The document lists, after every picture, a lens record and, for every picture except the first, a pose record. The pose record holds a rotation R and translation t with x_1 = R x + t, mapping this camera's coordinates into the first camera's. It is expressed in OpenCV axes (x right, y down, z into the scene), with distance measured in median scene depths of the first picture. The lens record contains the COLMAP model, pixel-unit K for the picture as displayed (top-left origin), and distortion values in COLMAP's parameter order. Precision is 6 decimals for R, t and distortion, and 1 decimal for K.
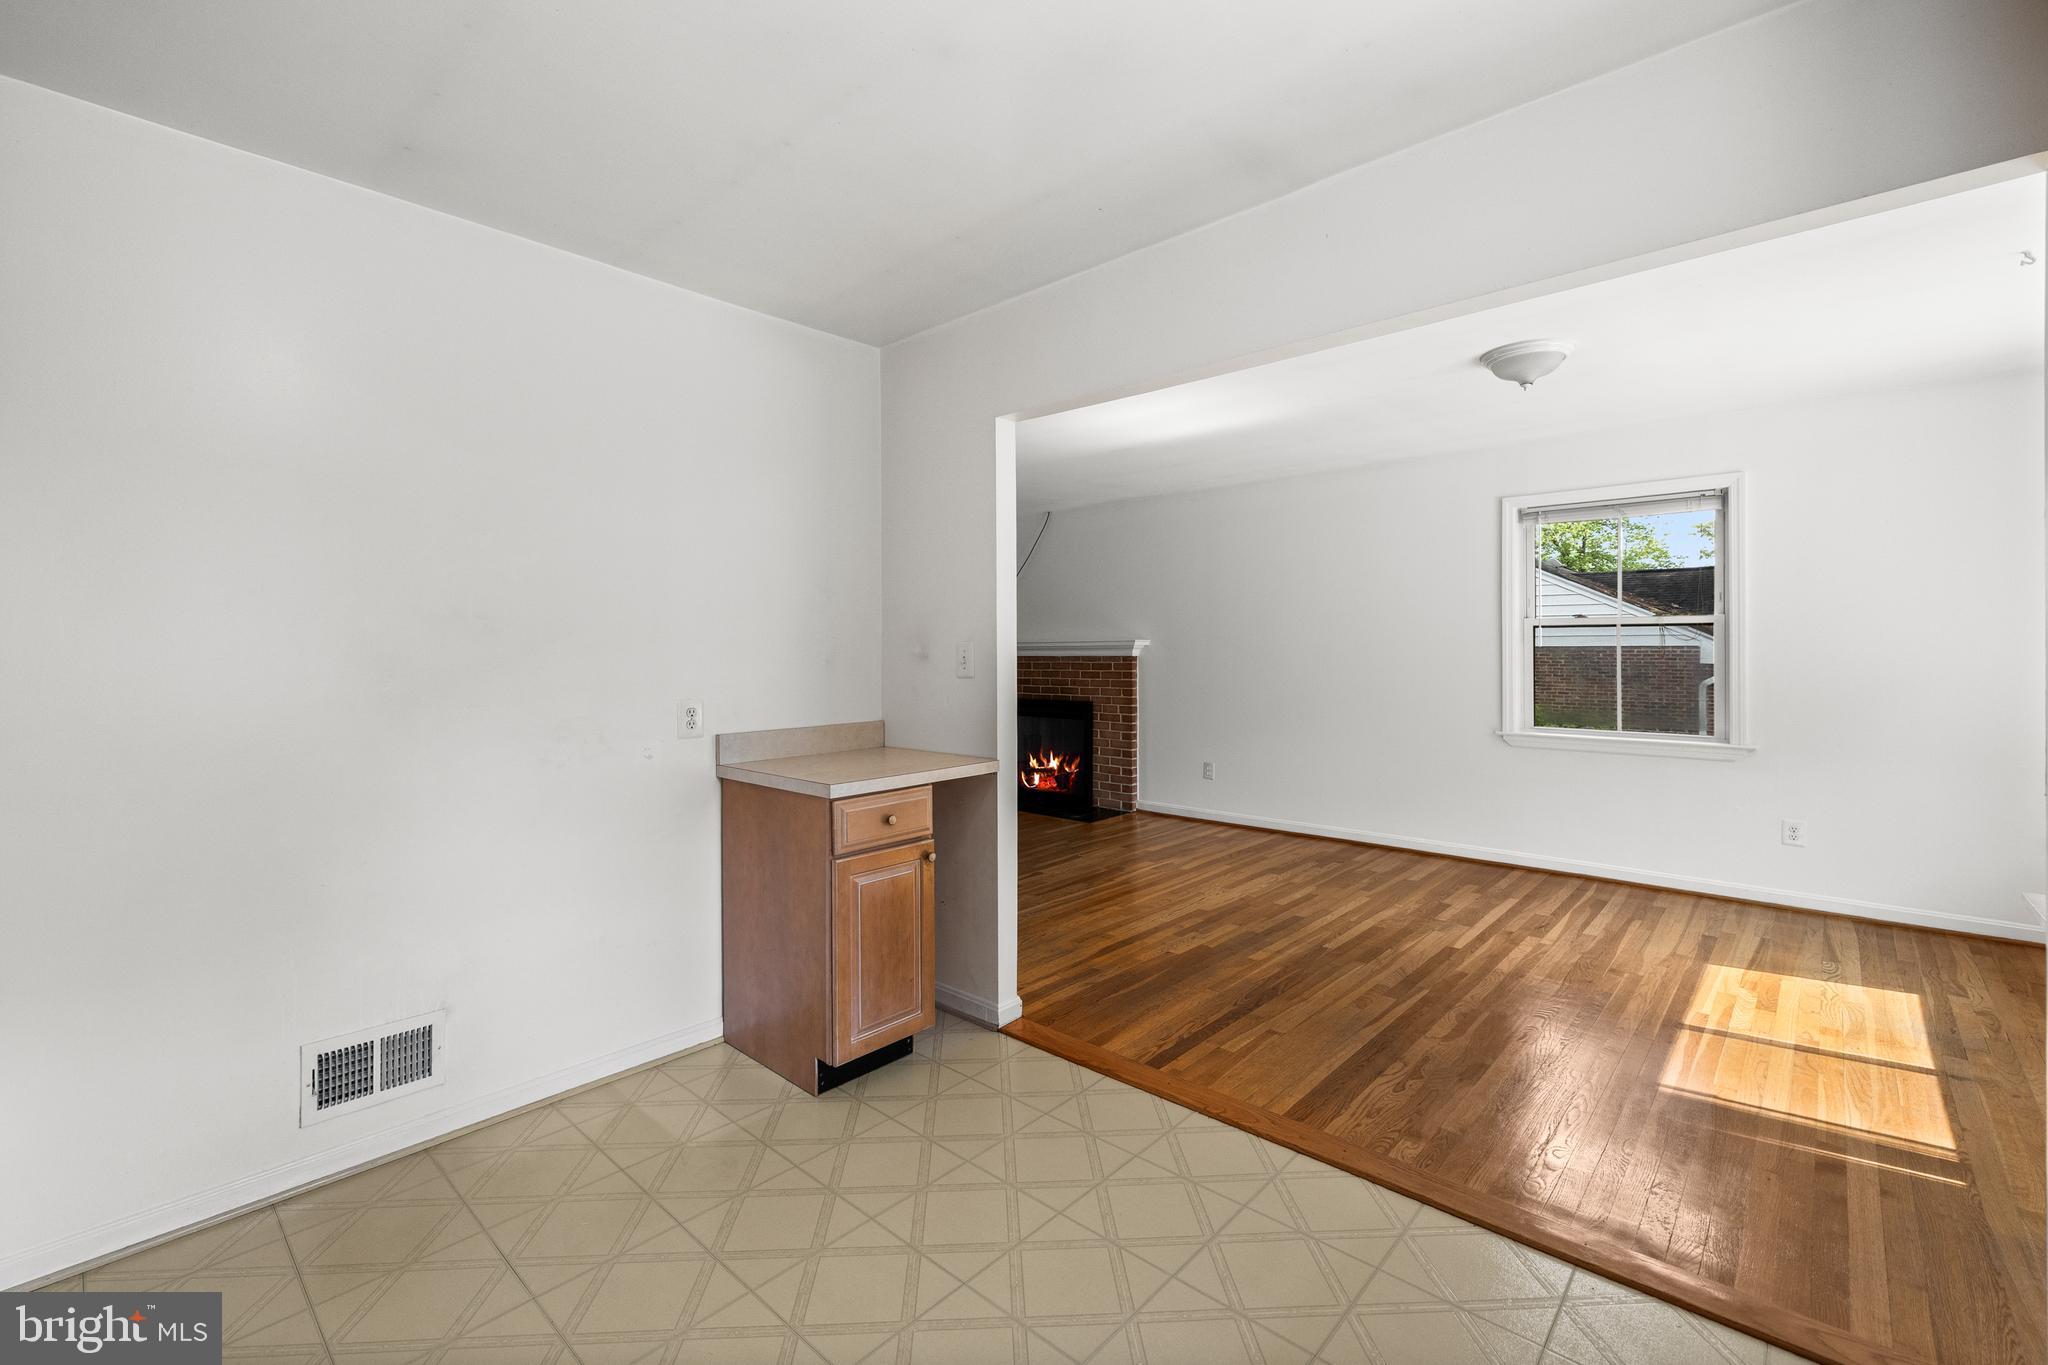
lens RADIAL K [[877.0, 0, 1038.4], [0, 877.0, 647.3], [0, 0, 1]] dist [-0.001380, -0.000676]
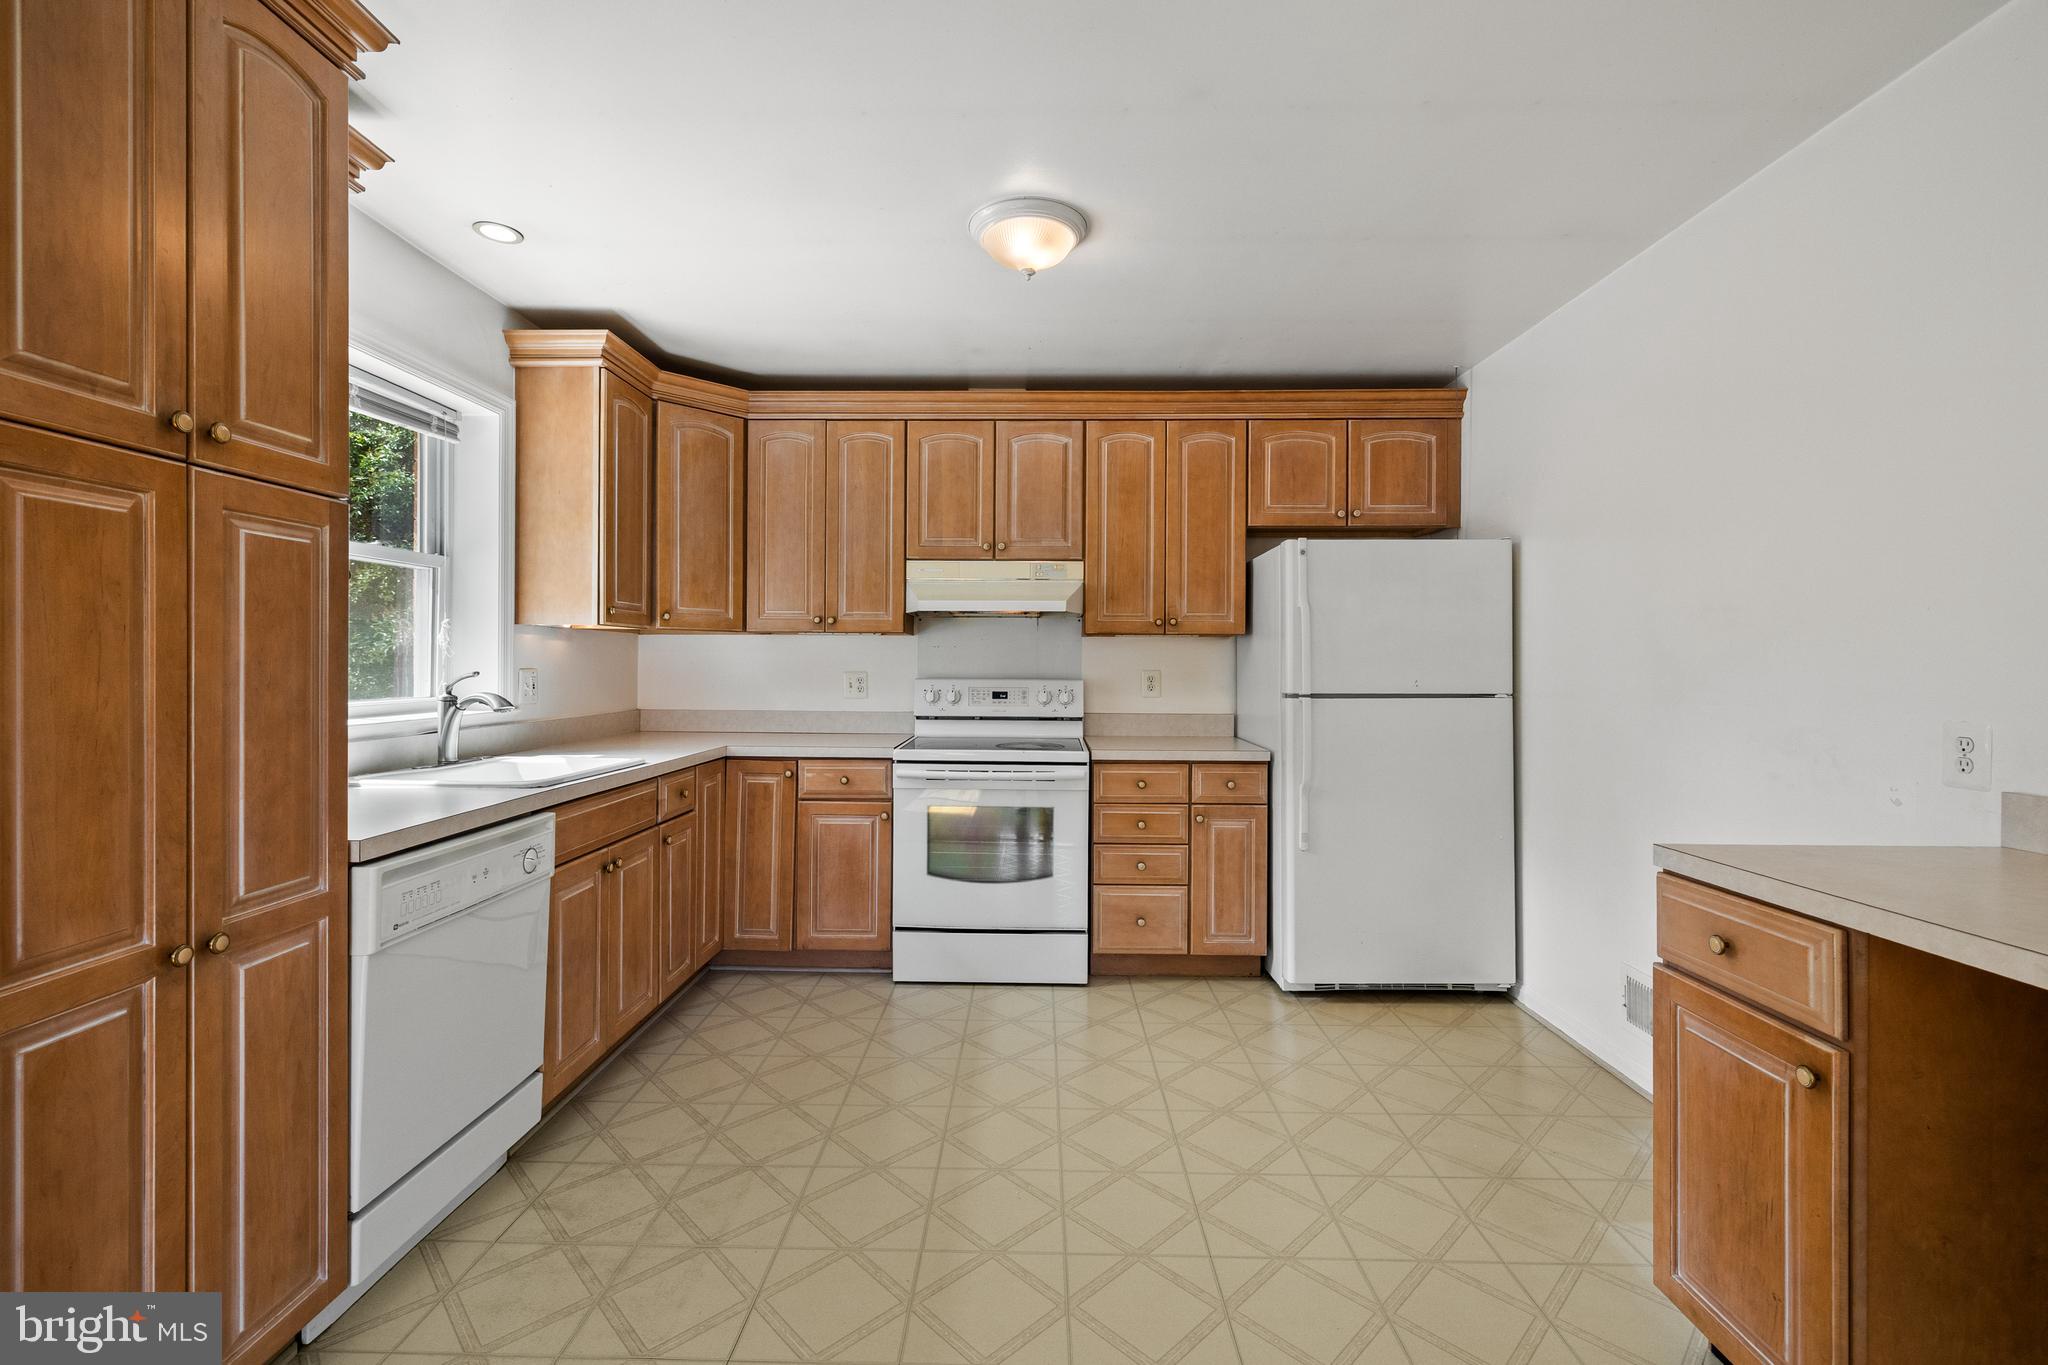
lens RADIAL K [[877.0, 0, 1024.8], [0, 877.0, 663.4], [0, 0, 1]] dist [-0.001380, -0.000676]
pose [[-0.754442, 0.001496, -0.656365, 0.437205], [0.000231, 0.999998, 0.002014, 0.016291], [0.656366, 0.001368, -0.754441, 0.951905]]
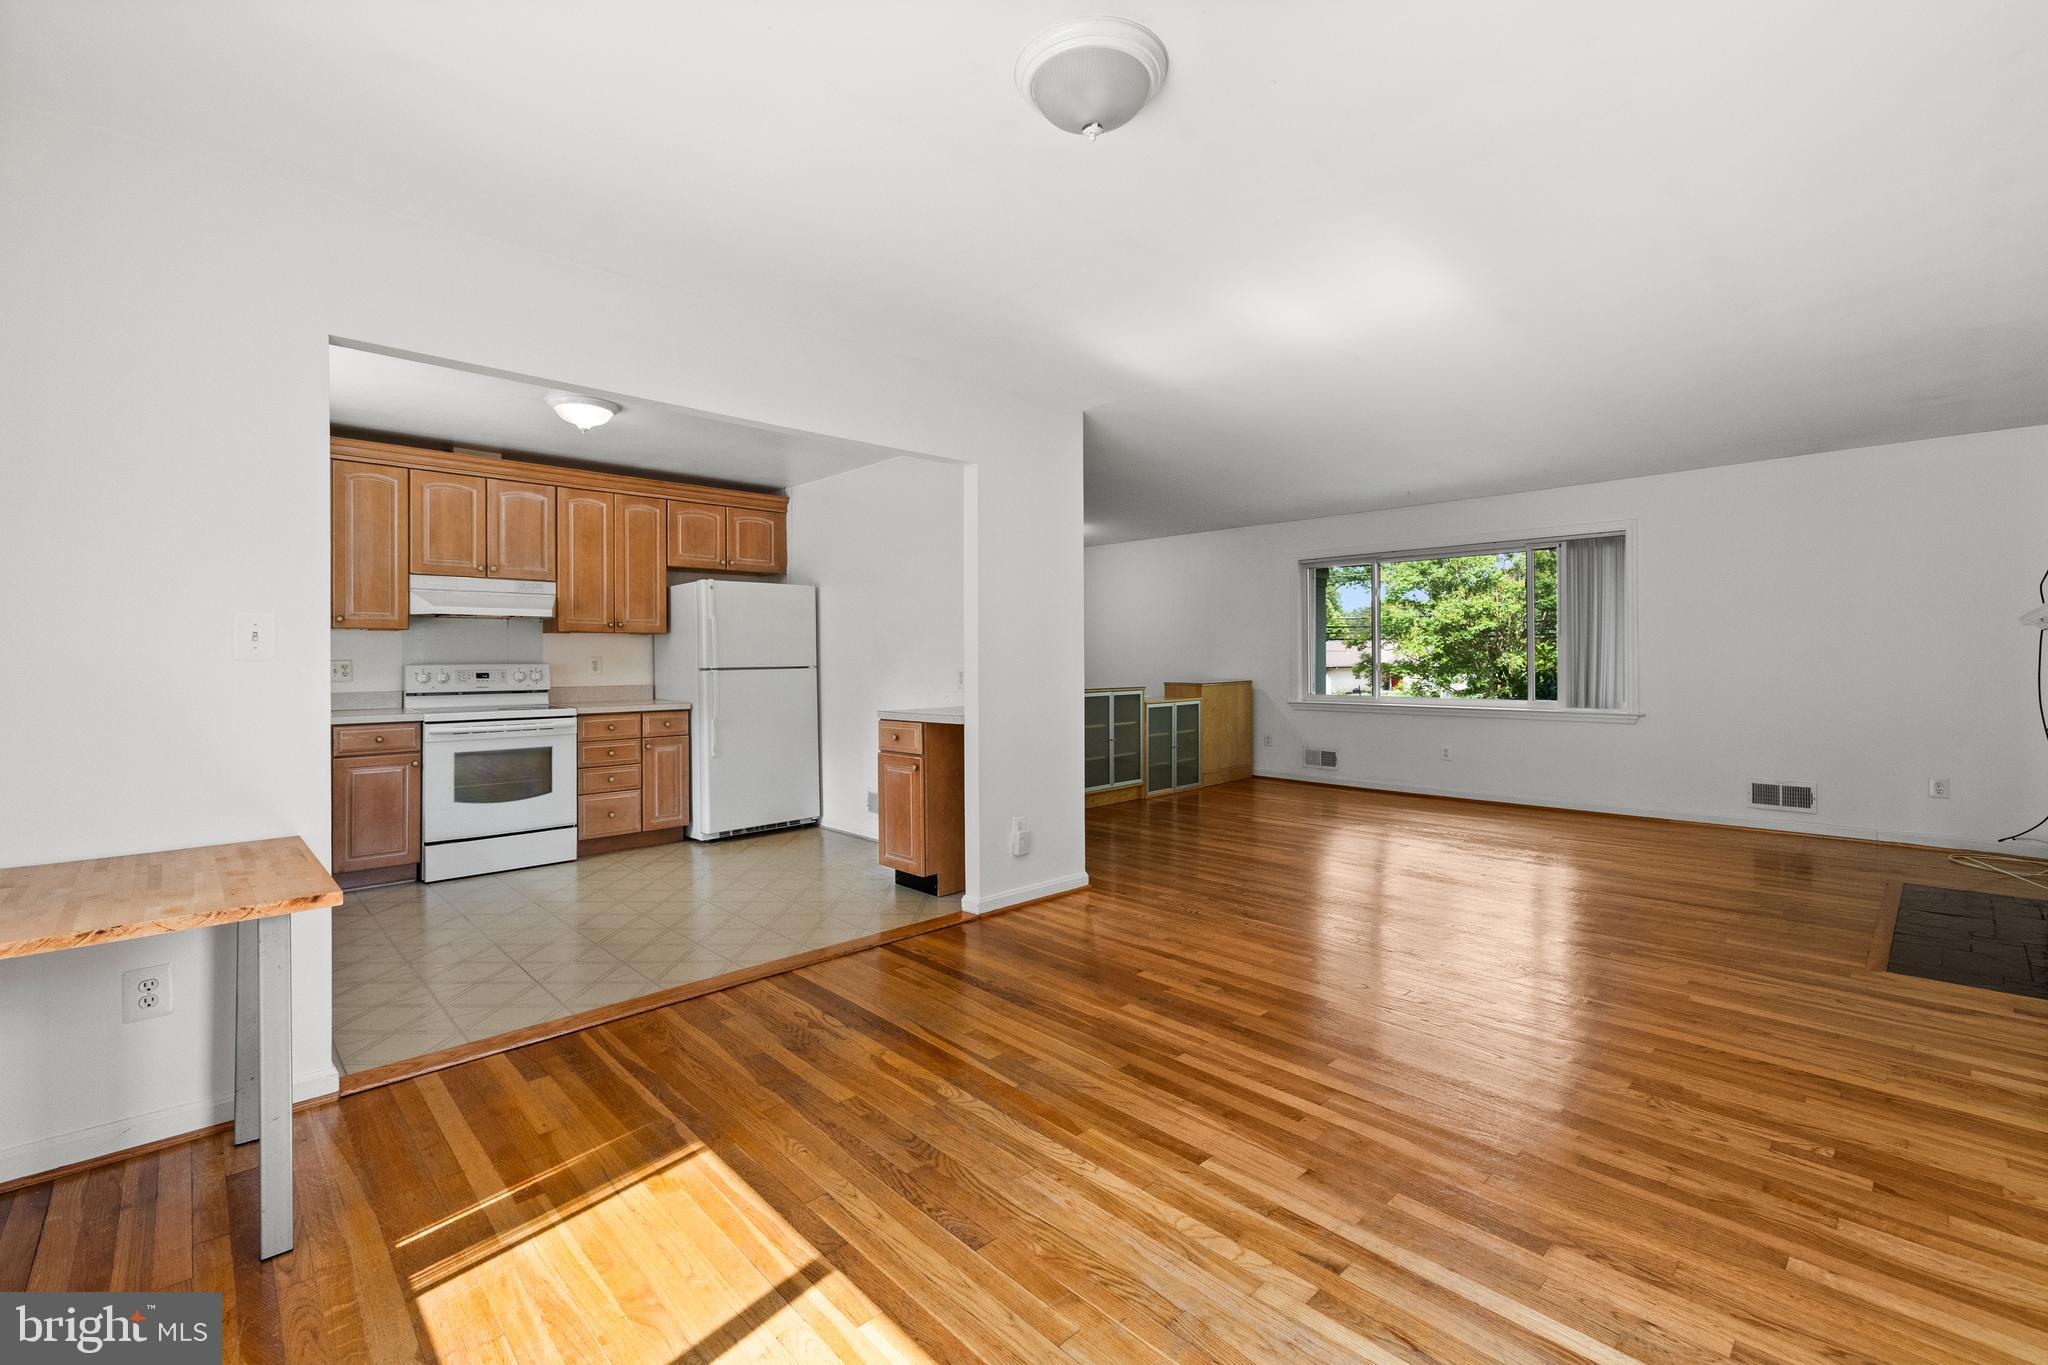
lens RADIAL K [[877.0, 0, 1016.0], [0, 877.0, 666.4], [0, 0, 1]] dist [-0.001380, -0.000676]
pose [[-0.074484, 0.016595, -0.997084, 1.283168], [0.006893, 0.999846, 0.016126, 0.025810], [0.997198, -0.005672, -0.074587, 1.151844]]
